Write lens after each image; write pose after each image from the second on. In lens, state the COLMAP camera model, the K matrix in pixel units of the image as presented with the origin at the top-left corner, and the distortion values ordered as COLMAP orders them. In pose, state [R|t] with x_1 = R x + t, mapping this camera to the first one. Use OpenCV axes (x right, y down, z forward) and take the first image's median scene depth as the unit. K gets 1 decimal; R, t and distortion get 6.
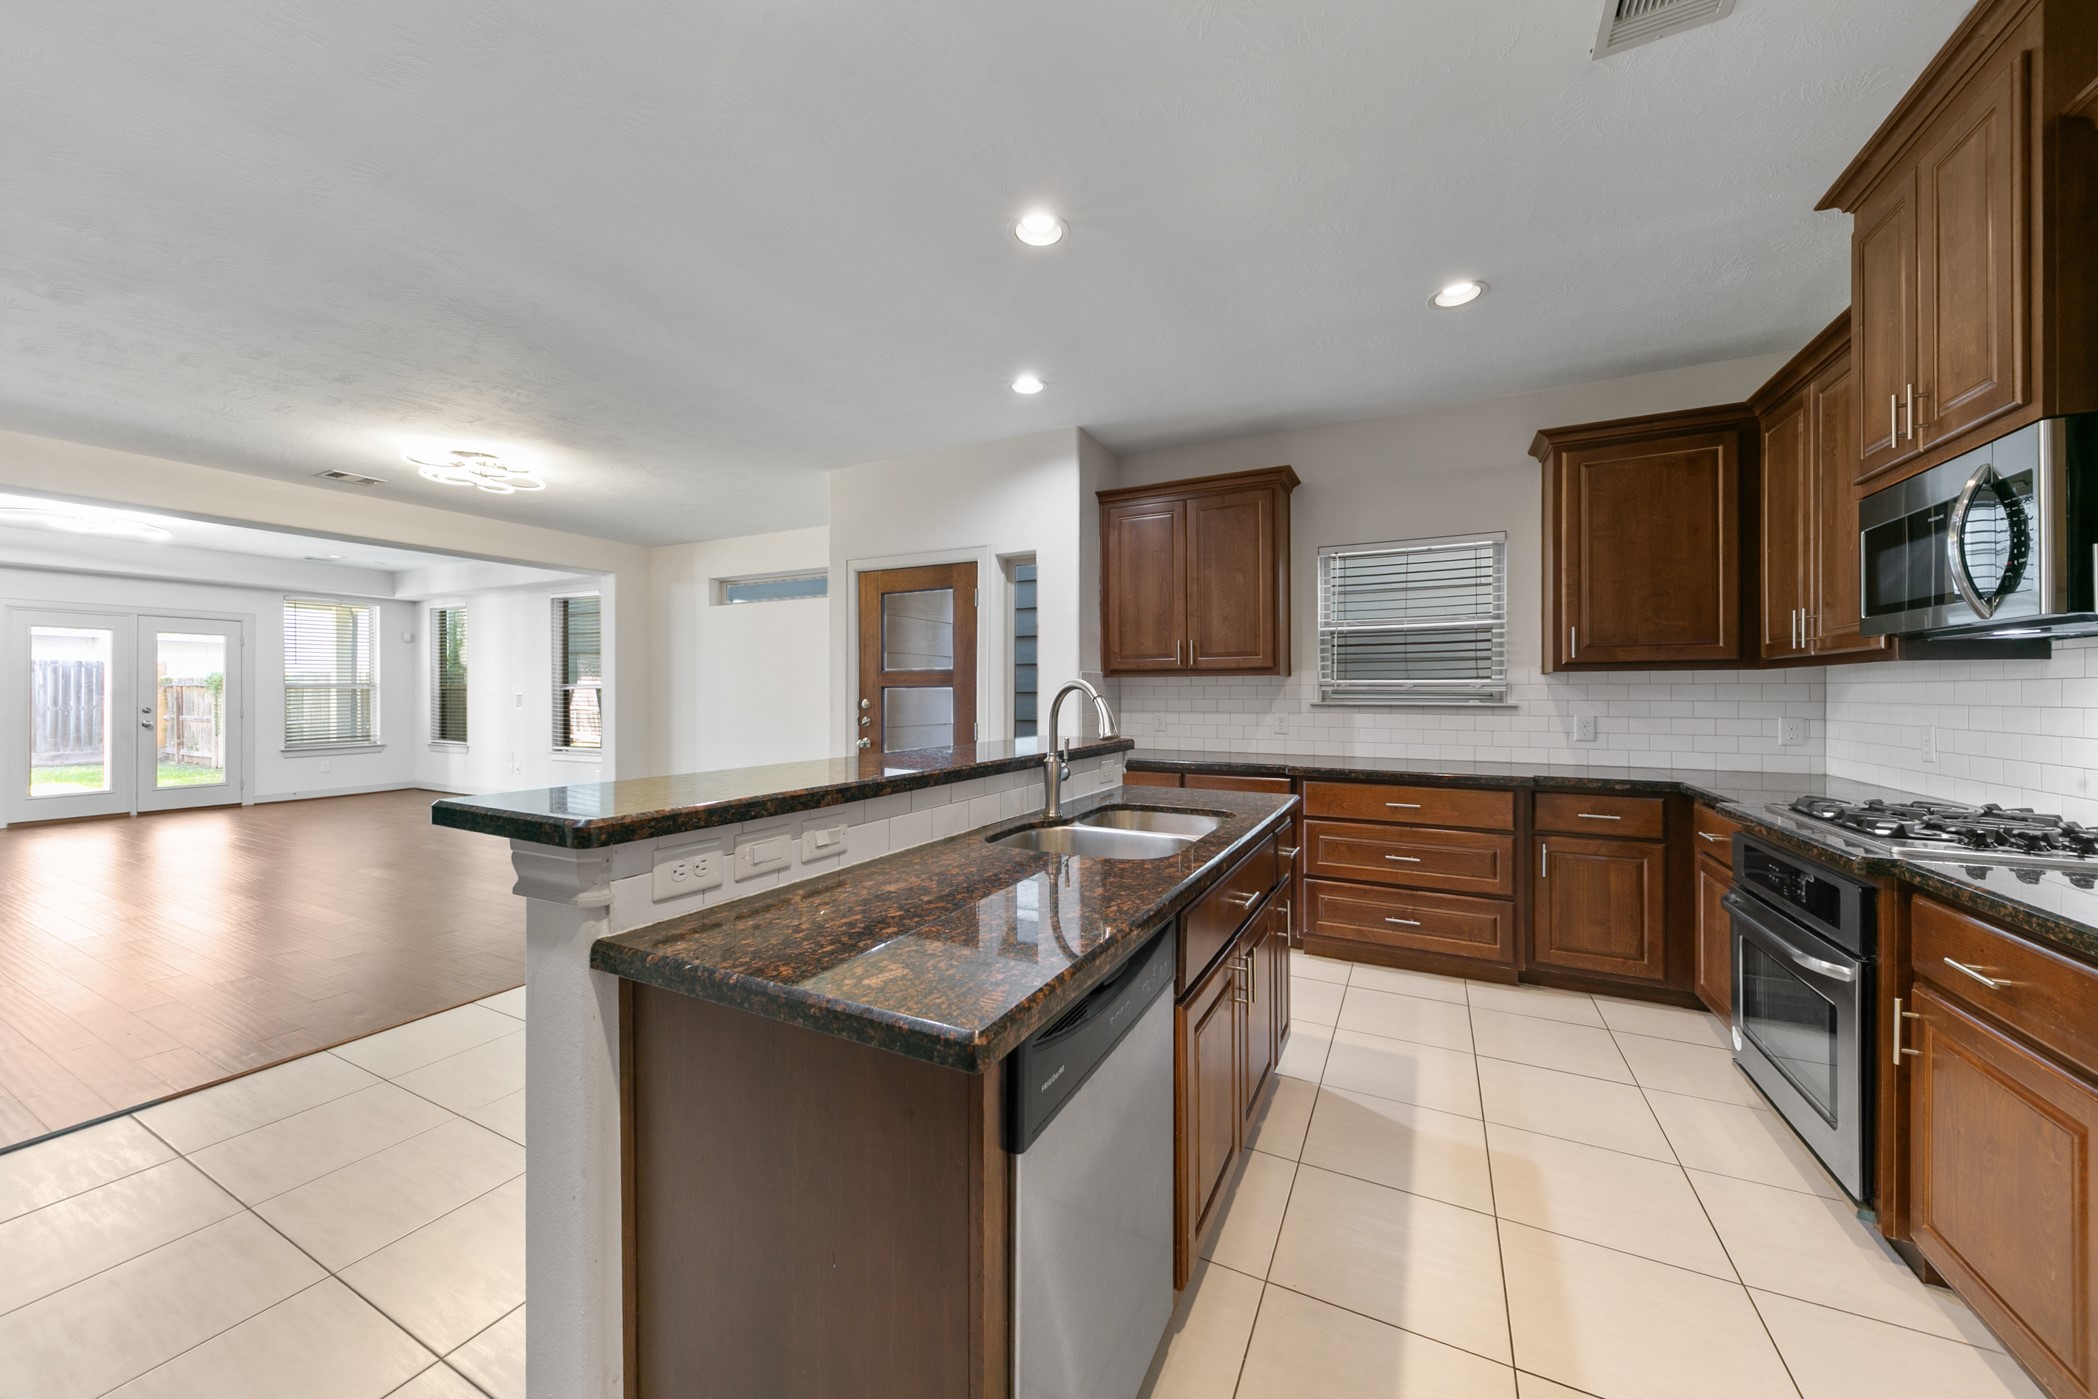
lens RADIAL K [[727.6, 0, 1033.5], [0, 727.6, 694.1], [0, 0, 1]] dist [0.008287, -0.002664]
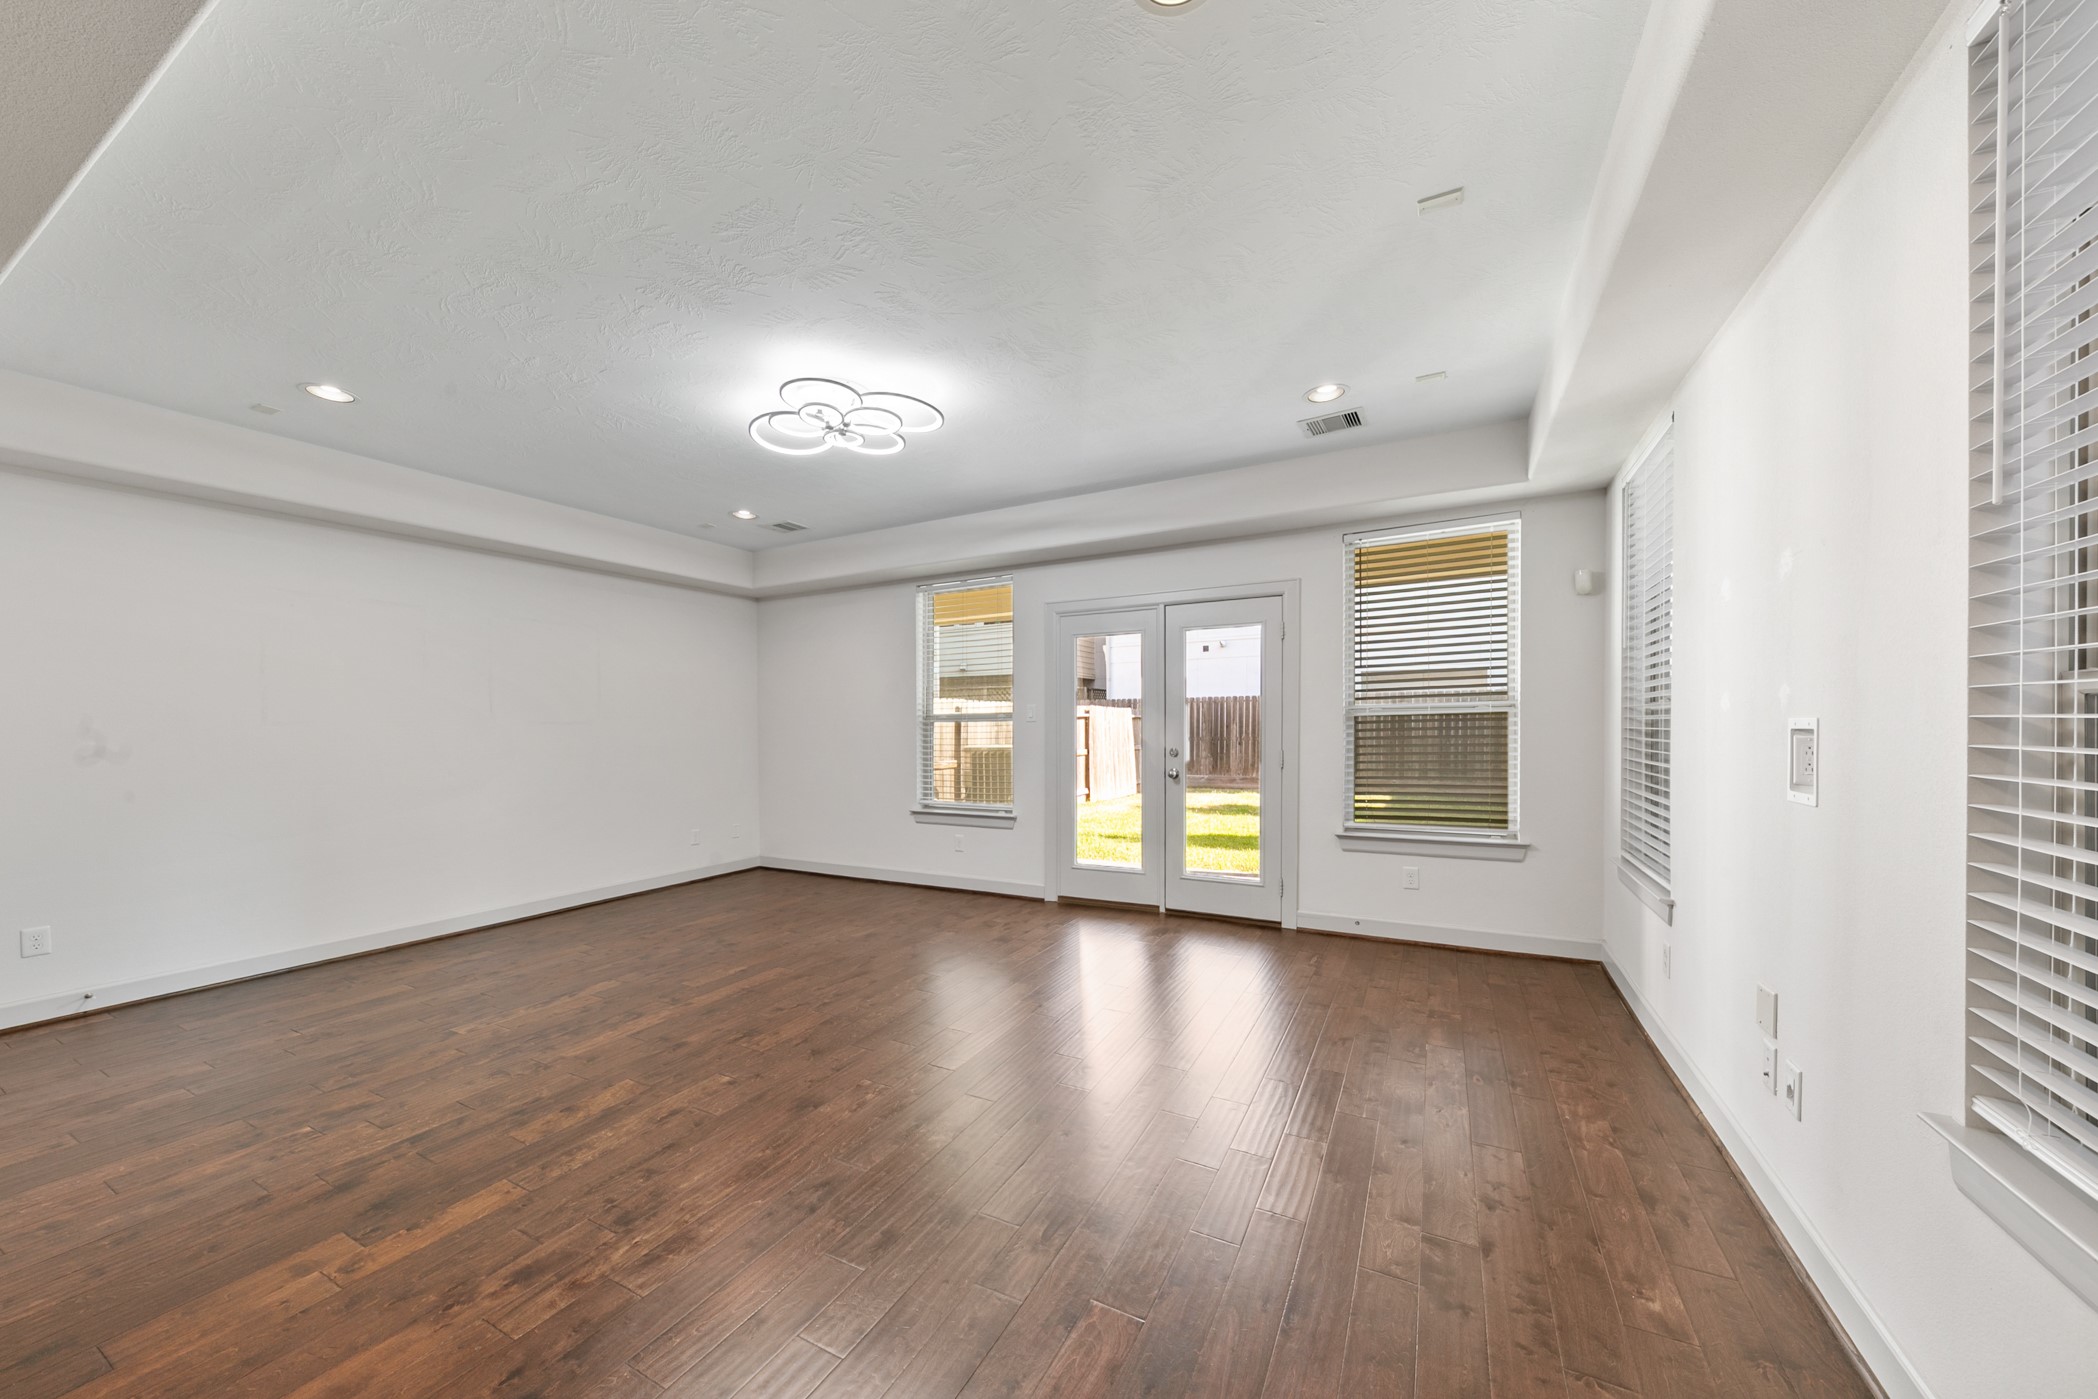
lens RADIAL K [[727.6, 0, 1062.5], [0, 727.6, 736.1], [0, 0, 1]] dist [0.008287, -0.002664]
pose [[-0.004200, 0.012703, -0.999910, -0.633375], [0.009651, 0.999873, 0.012662, -0.001572], [0.999945, -0.009597, -0.004322, 0.994370]]
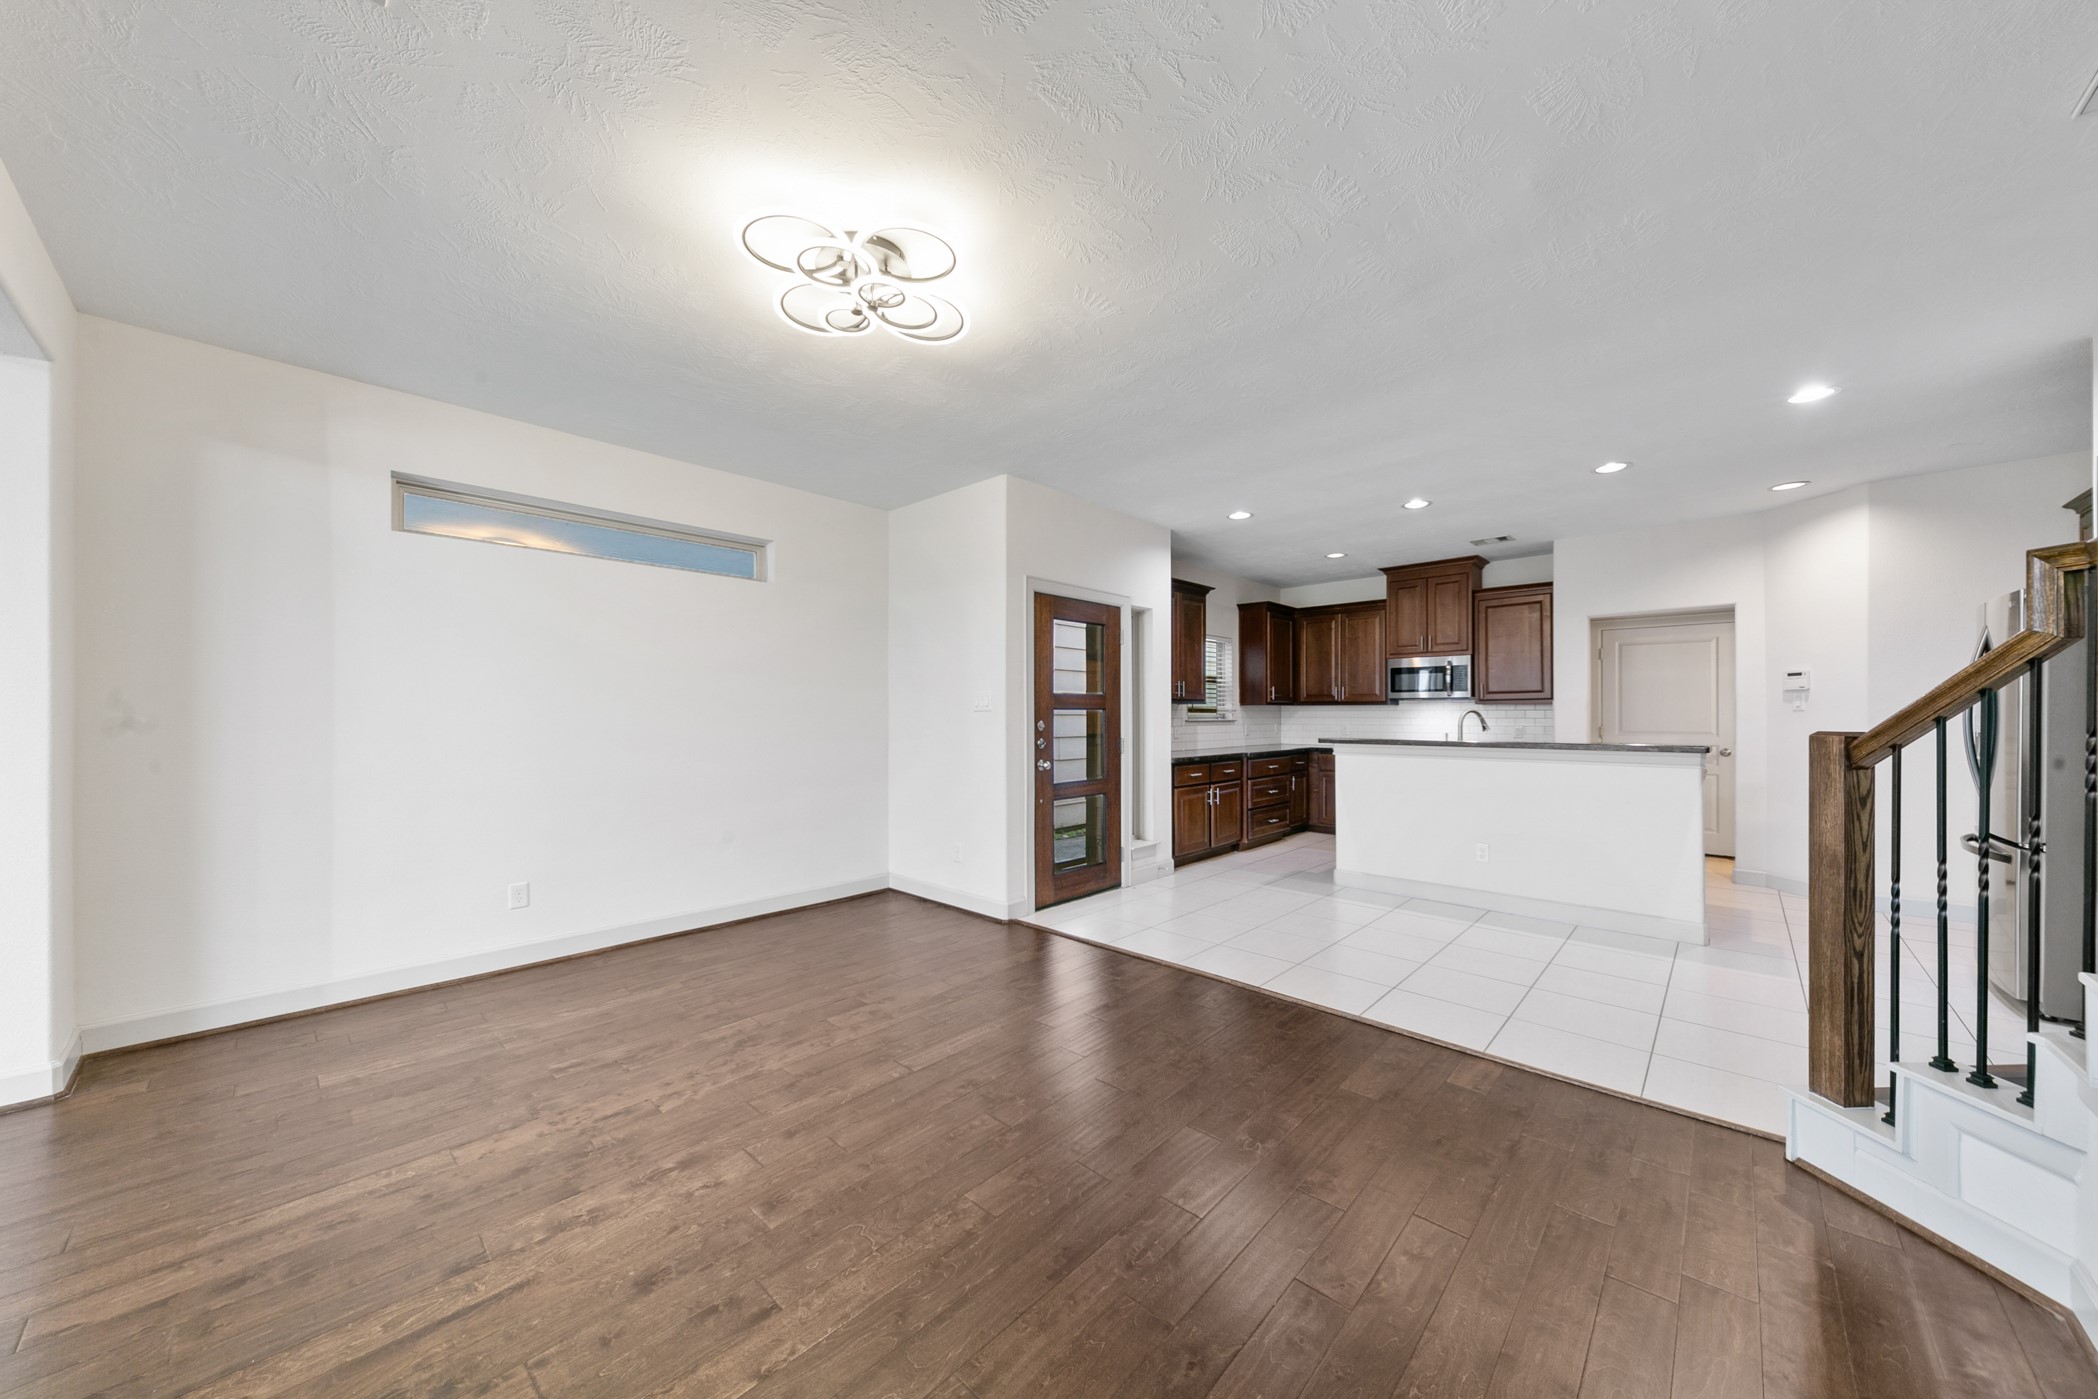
lens RADIAL K [[727.6, 0, 1051.1], [0, 727.6, 709.7], [0, 0, 1]] dist [0.008287, -0.002664]
pose [[0.271988, 0.005398, 0.962285, -0.802829], [0.001727, 0.999980, -0.006098, -0.001733], [-0.962299, 0.003321, 0.271973, 0.482454]]
